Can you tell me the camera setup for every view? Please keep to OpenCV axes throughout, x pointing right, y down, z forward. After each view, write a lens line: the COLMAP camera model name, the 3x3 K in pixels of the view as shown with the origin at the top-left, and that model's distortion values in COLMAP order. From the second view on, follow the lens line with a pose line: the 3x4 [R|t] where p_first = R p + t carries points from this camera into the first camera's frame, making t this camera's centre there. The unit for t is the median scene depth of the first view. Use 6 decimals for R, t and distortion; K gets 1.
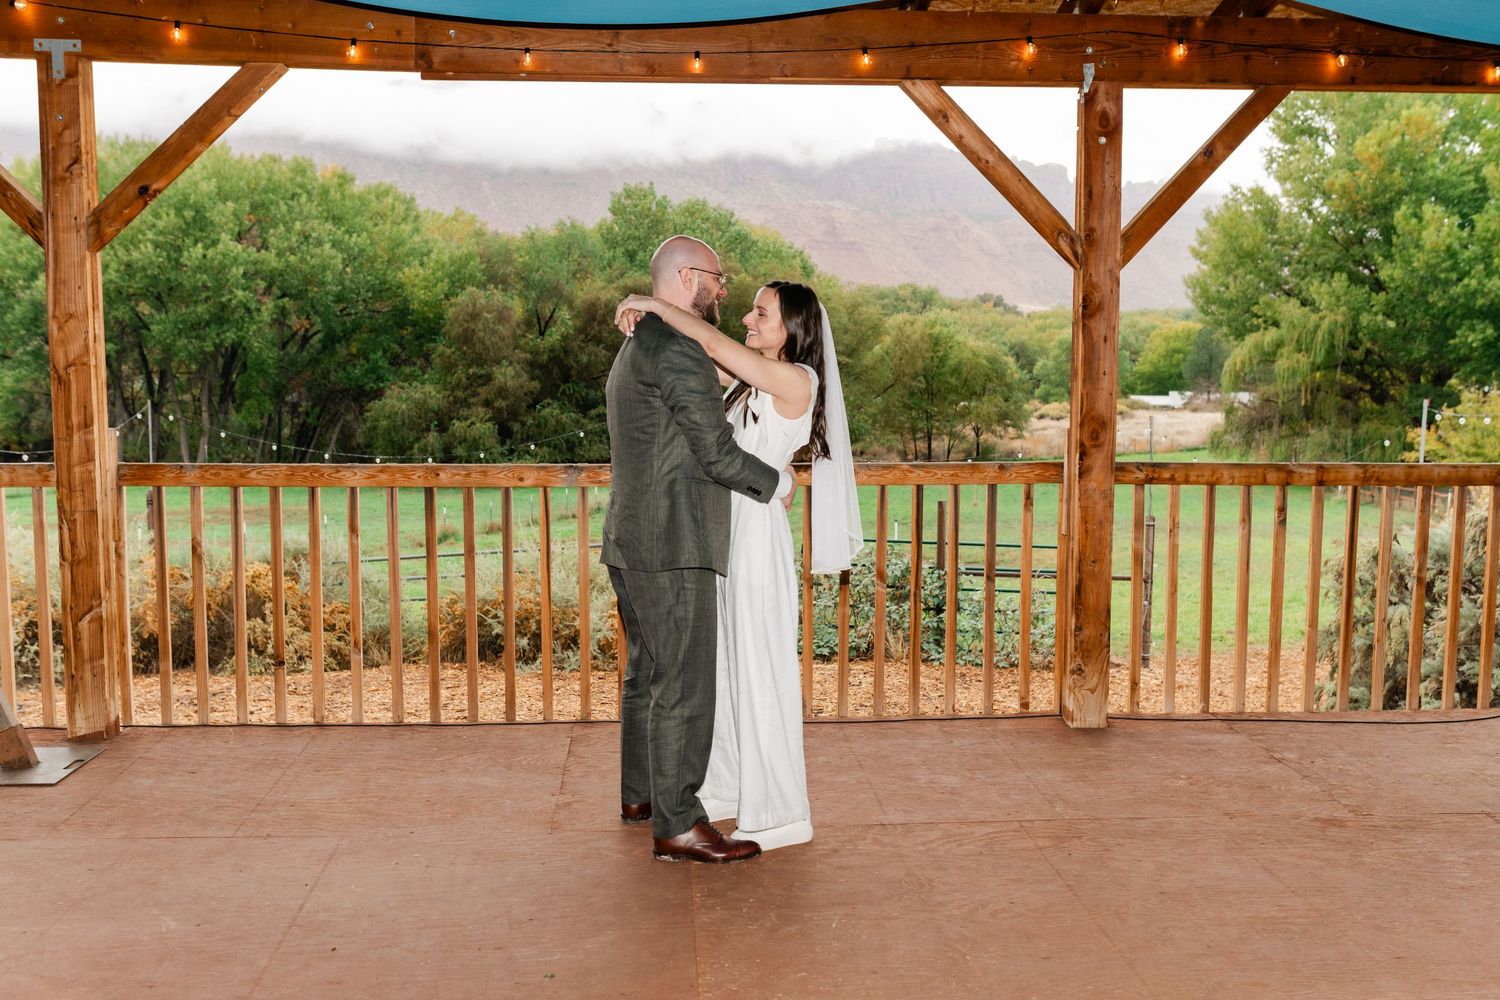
lens RADIAL K [[1408.9, 0, 757.9], [0, 1408.9, 508.1], [0, 0, 1]] dist [0.004717, -0.004977]
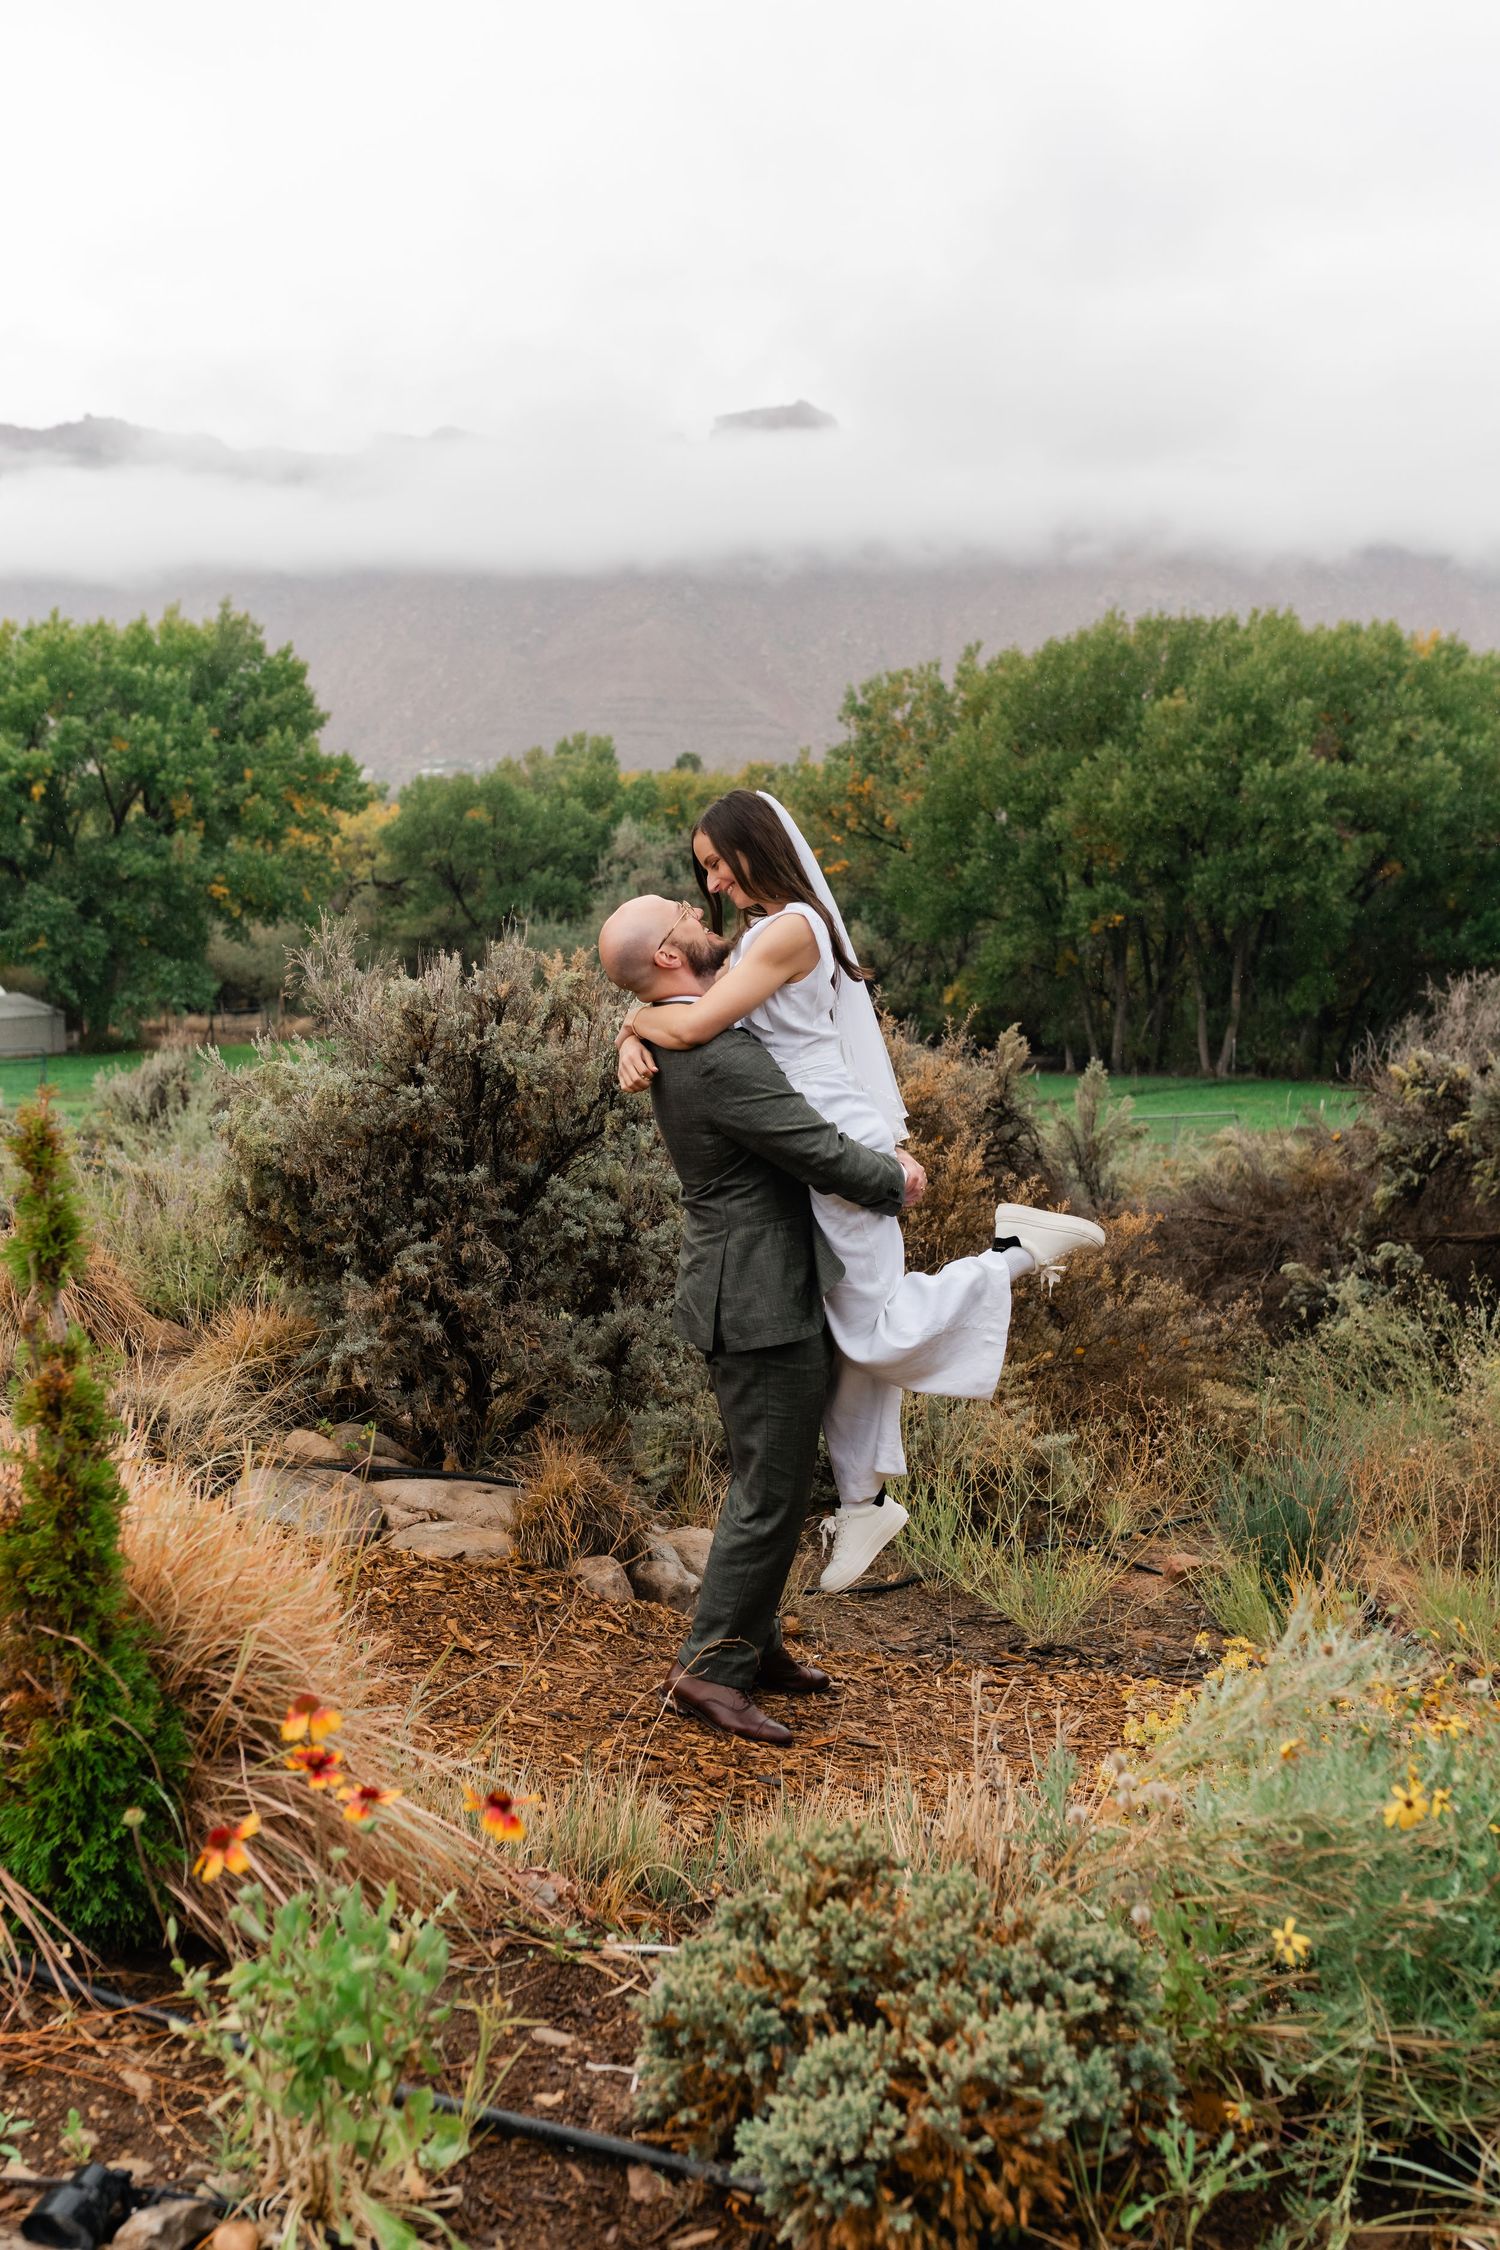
lens RADIAL K [[2223.5, 0, 749.4], [0, 2223.5, 1213.5], [0, 0, 1]] dist [0.001316, 0.008943]
pose [[0.881879, 0.061003, -0.467513, -0.084522], [-0.042923, 0.997864, 0.049239, -0.001264], [0.469518, -0.023356, 0.882614, -0.128997]]
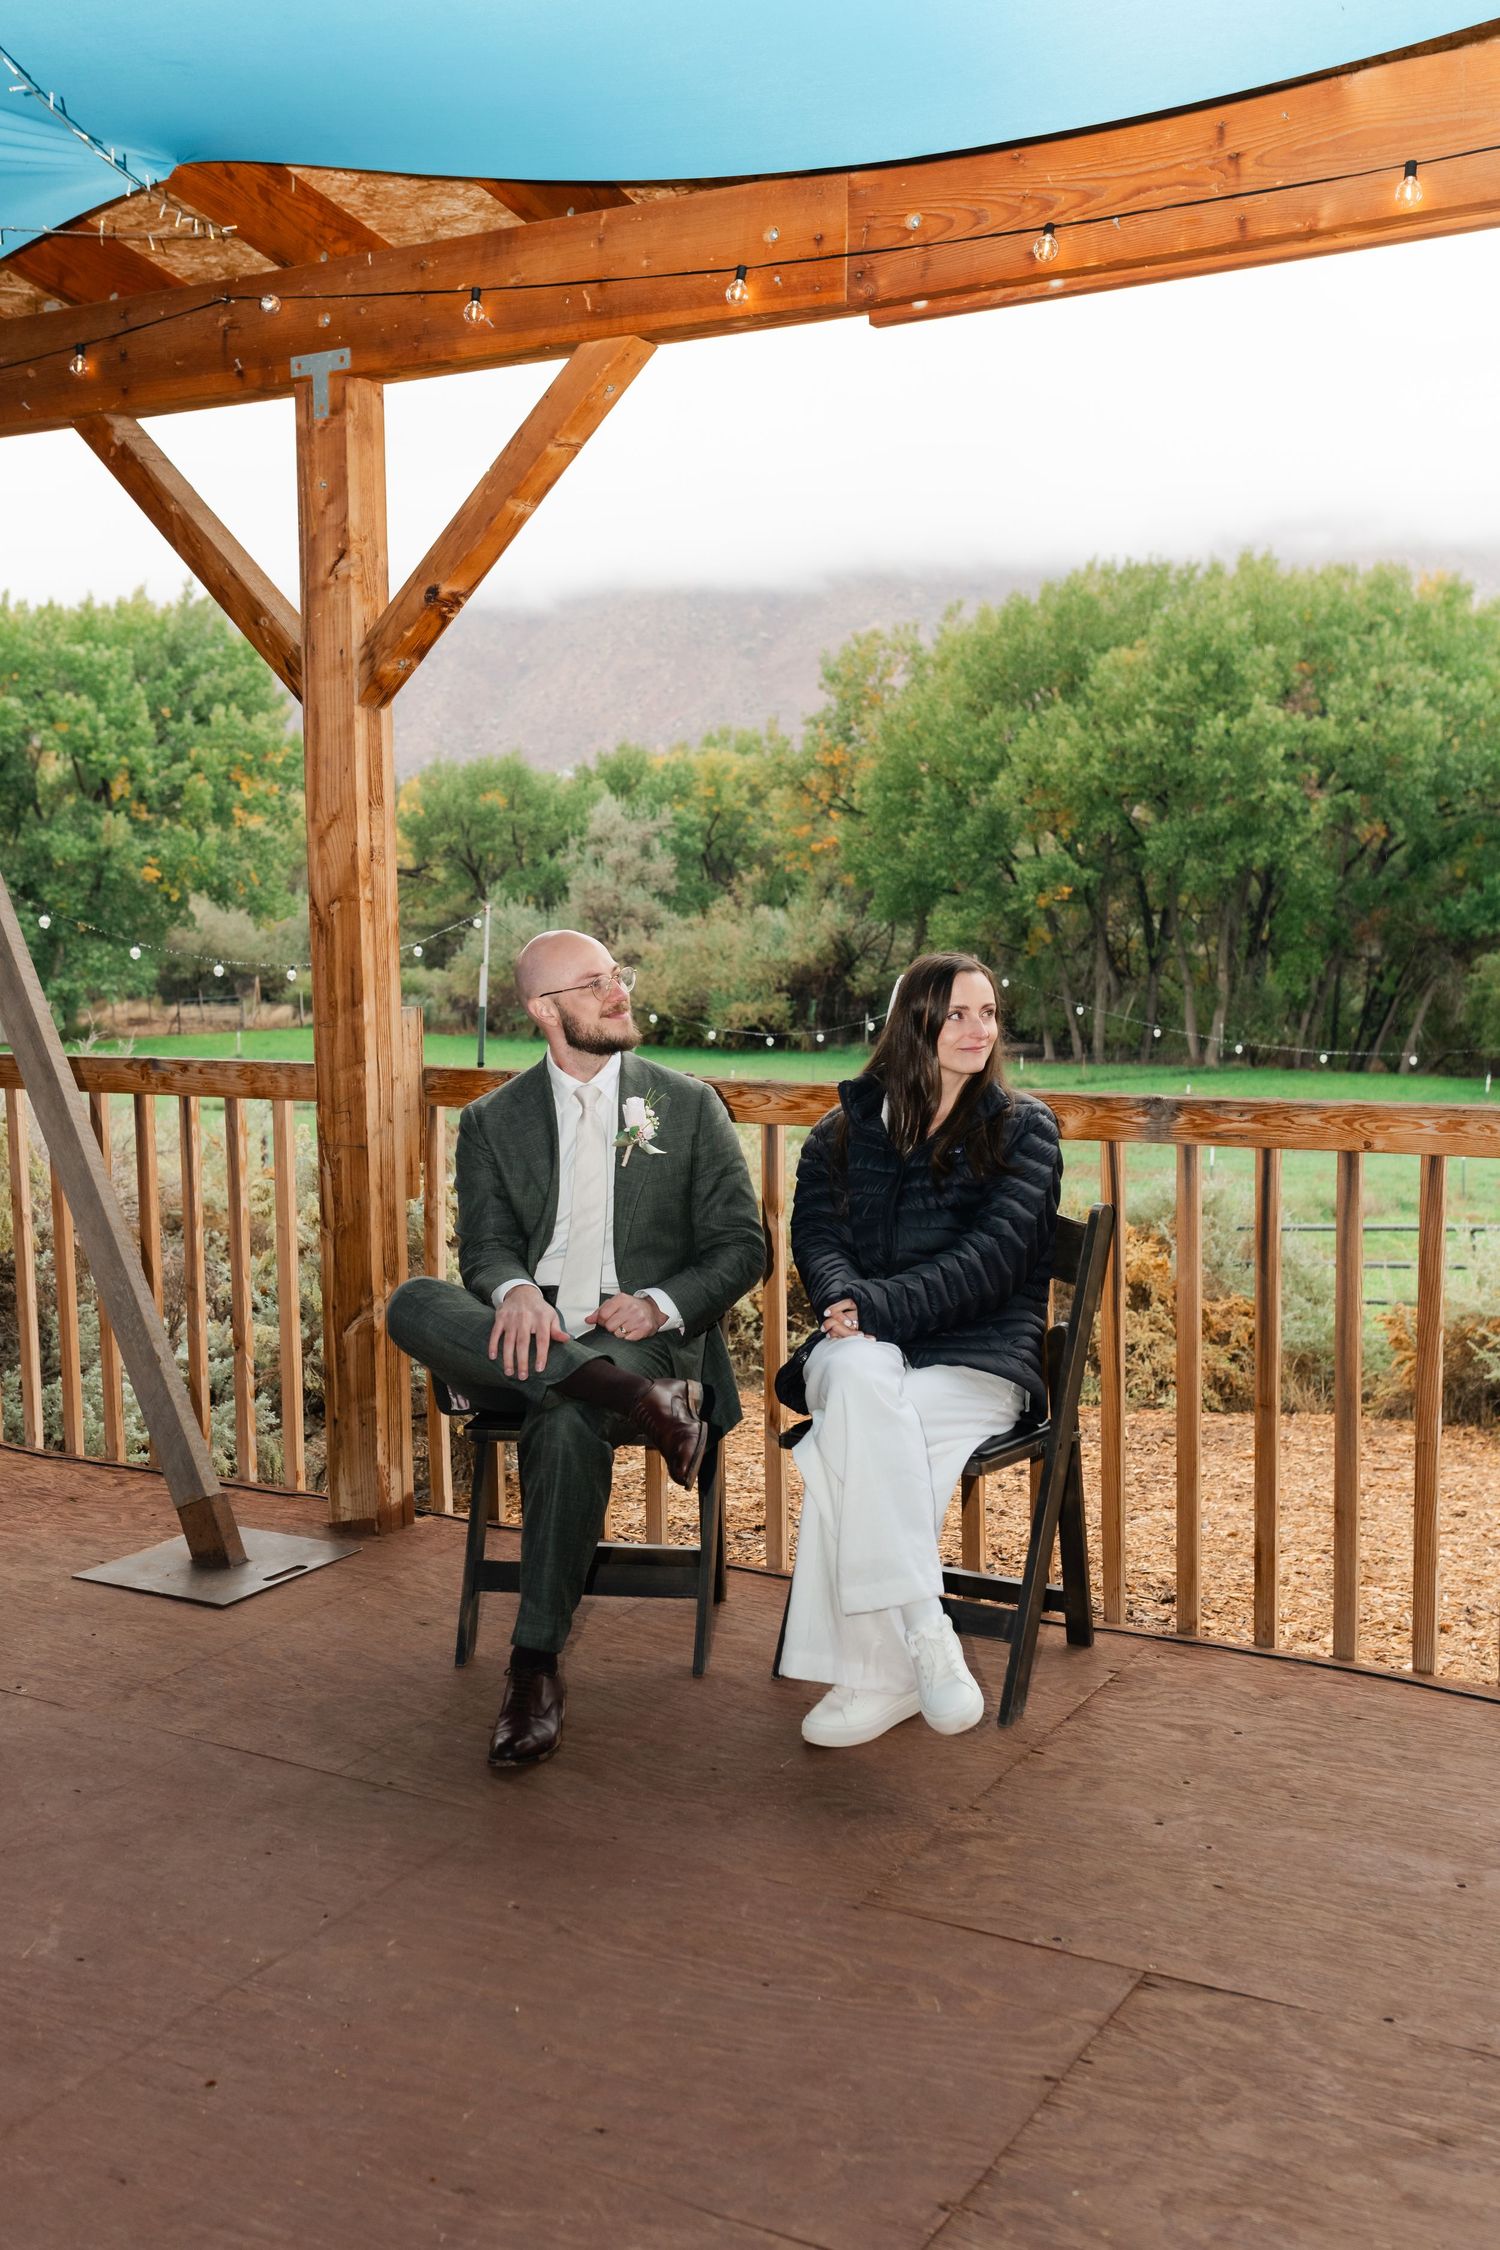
lens RADIAL K [[2252.2, 0, 718.6], [0, 2252.2, 1107.9], [0, 0, 1]] dist [0.004404, -0.011882]
pose [[0.820604, 0.038817, -0.570177, 0.012280], [-0.043363, 0.999044, 0.005605, -0.001697], [0.569849, 0.020125, 0.821503, 0.020212]]
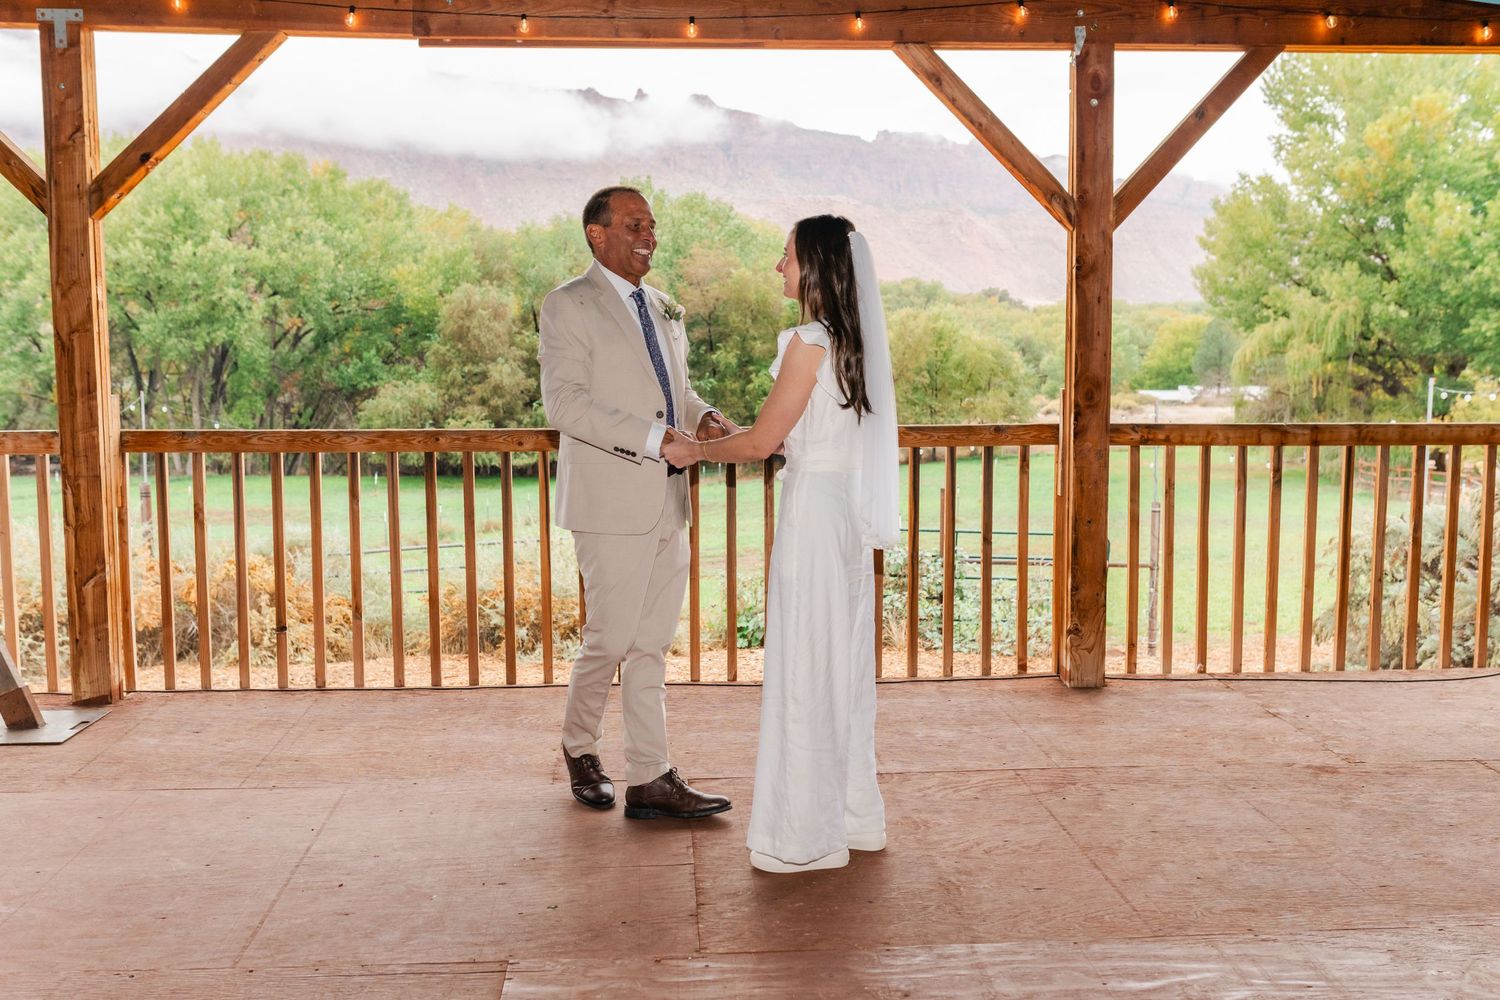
lens RADIAL K [[1438.9, 0, 756.6], [0, 1438.9, 503.9], [0, 0, 1]] dist [0.004653, -0.005082]
pose [[0.999973, -0.007030, -0.002102, 0.000196], [0.007022, 0.999969, -0.003656, 0.001887], [0.002128, 0.003641, 0.999991, -0.001949]]
